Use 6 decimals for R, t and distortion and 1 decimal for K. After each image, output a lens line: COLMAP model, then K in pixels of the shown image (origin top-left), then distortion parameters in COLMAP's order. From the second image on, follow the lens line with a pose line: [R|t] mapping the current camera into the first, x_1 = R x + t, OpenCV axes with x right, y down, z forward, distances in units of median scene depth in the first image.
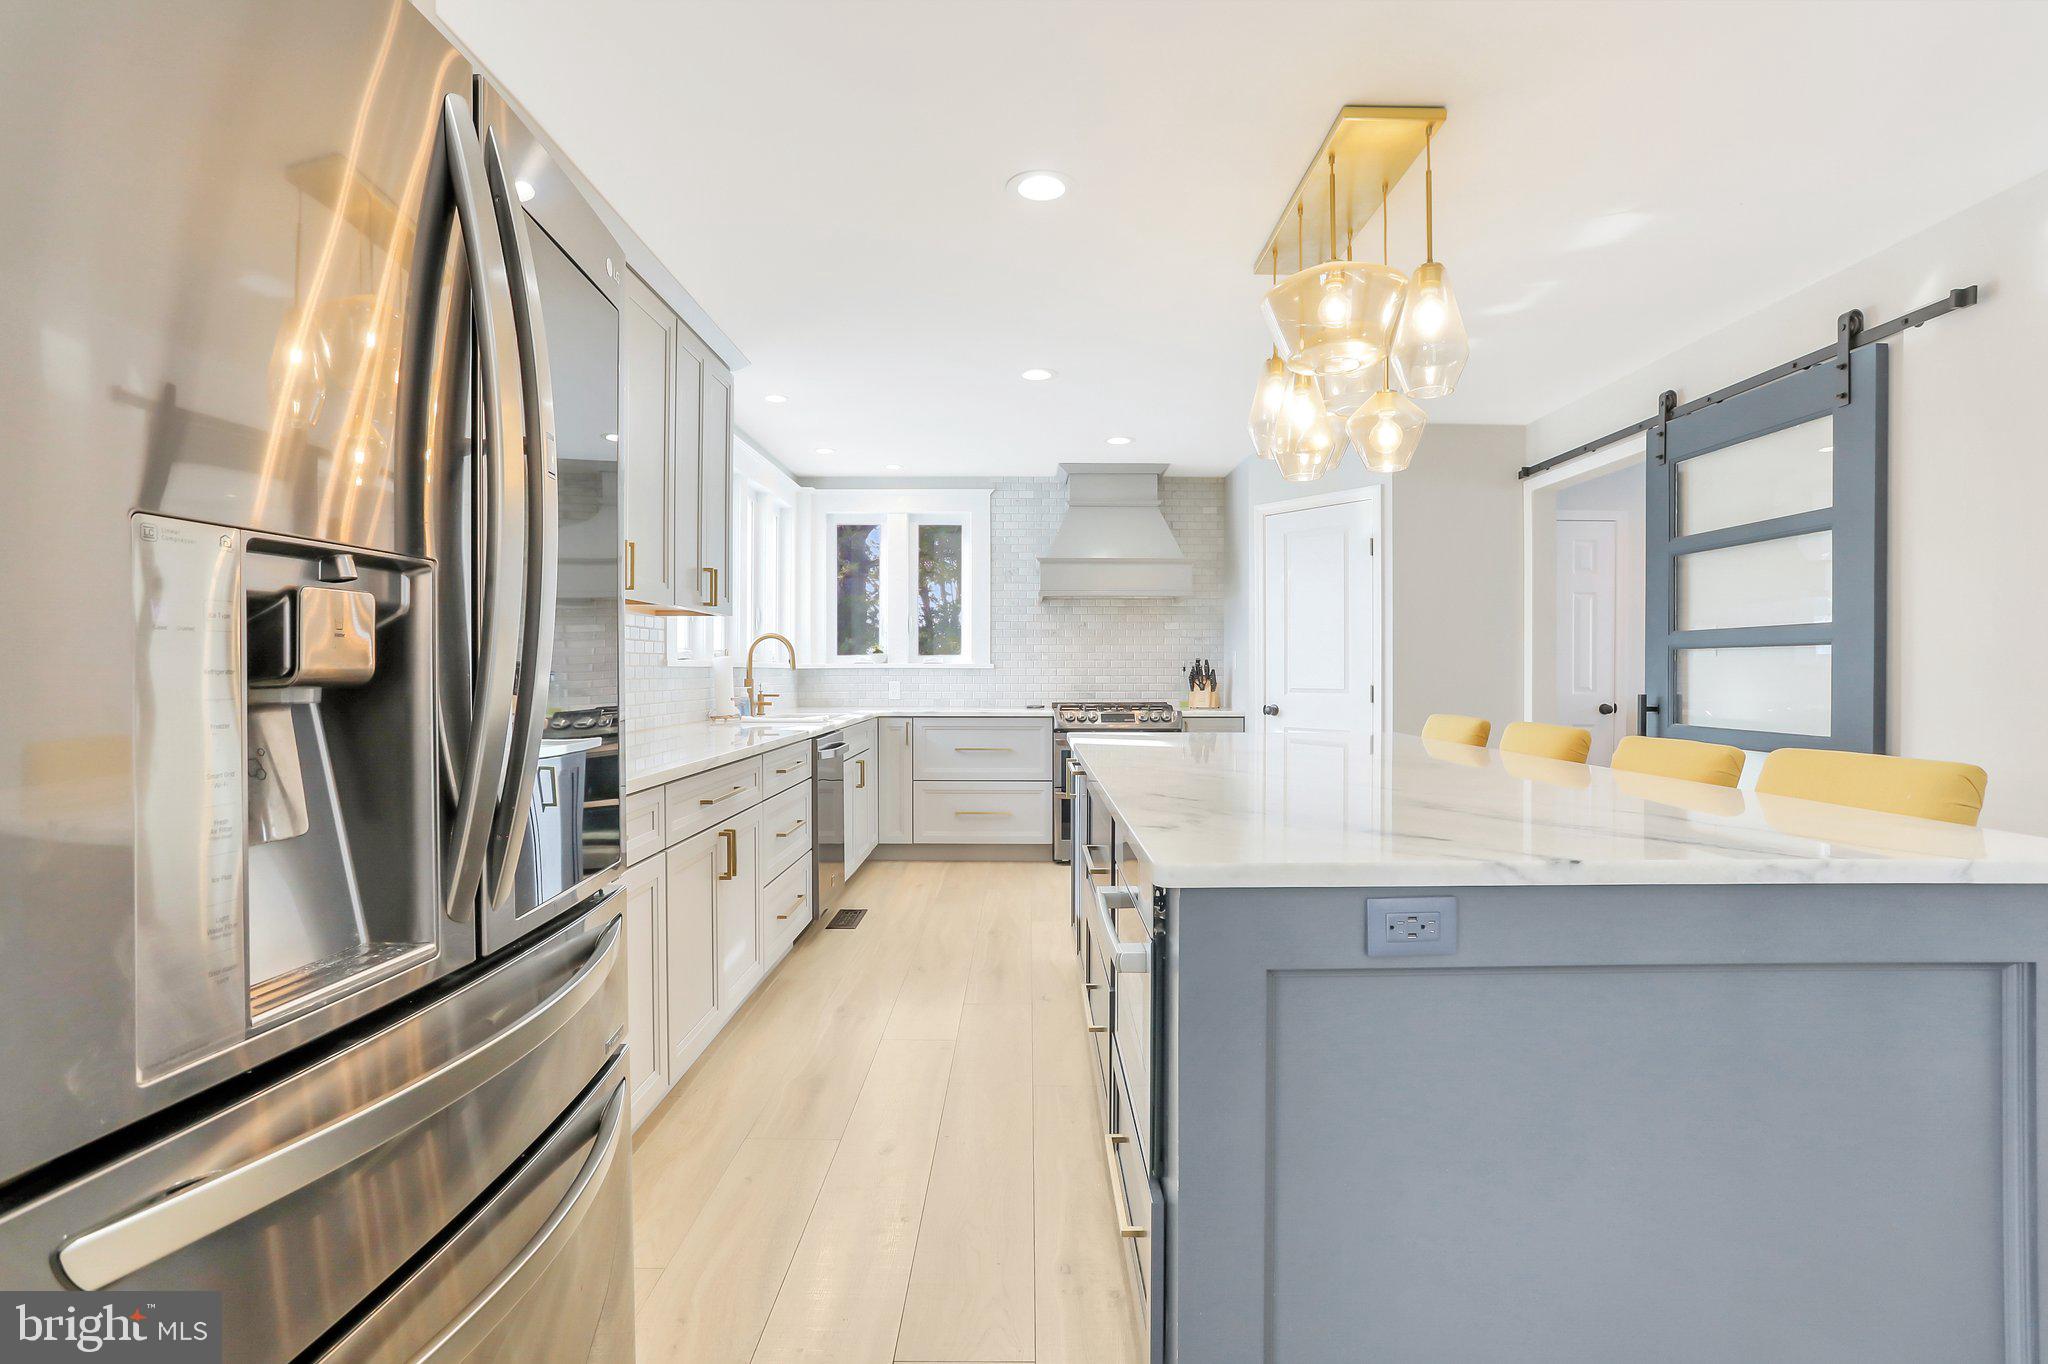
lens RADIAL K [[1000.7, 0, 1029.2], [0, 1000.7, 676.3], [0, 0, 1]] dist [-0.044696, 0.001310]
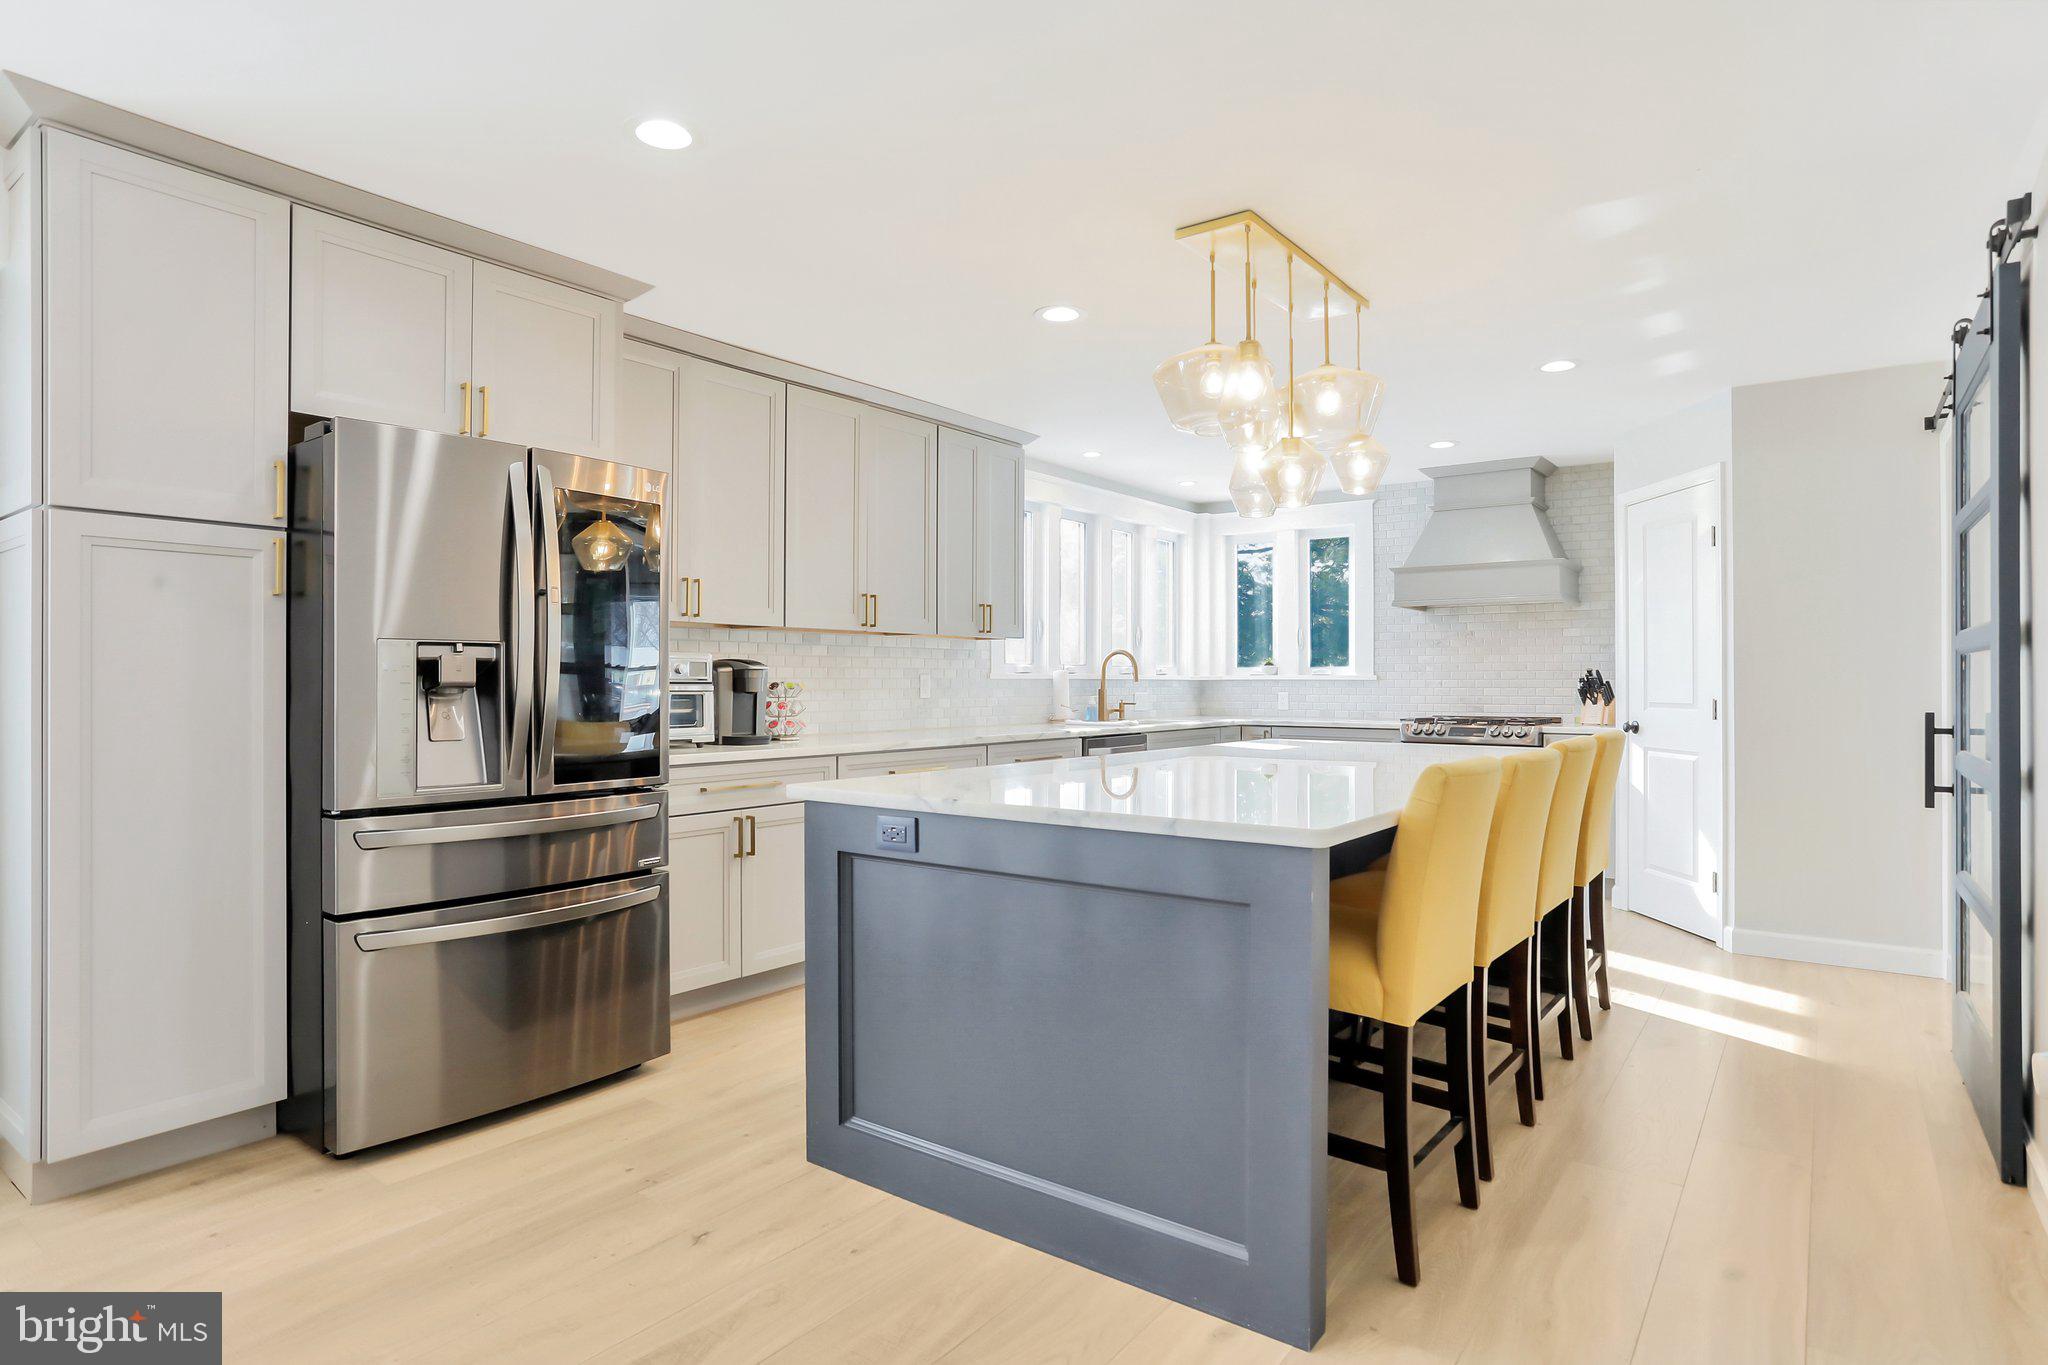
lens RADIAL K [[1120.2, 0, 1036.3], [0, 1120.2, 681.8], [0, 0, 1]] dist [-0.038670, 0.000790]
pose [[0.794280, 0.000165, -0.607552, 0.385150], [-0.003674, 0.999983, -0.004531, 0.000214], [0.607541, 0.005831, 0.794267, -0.084047]]
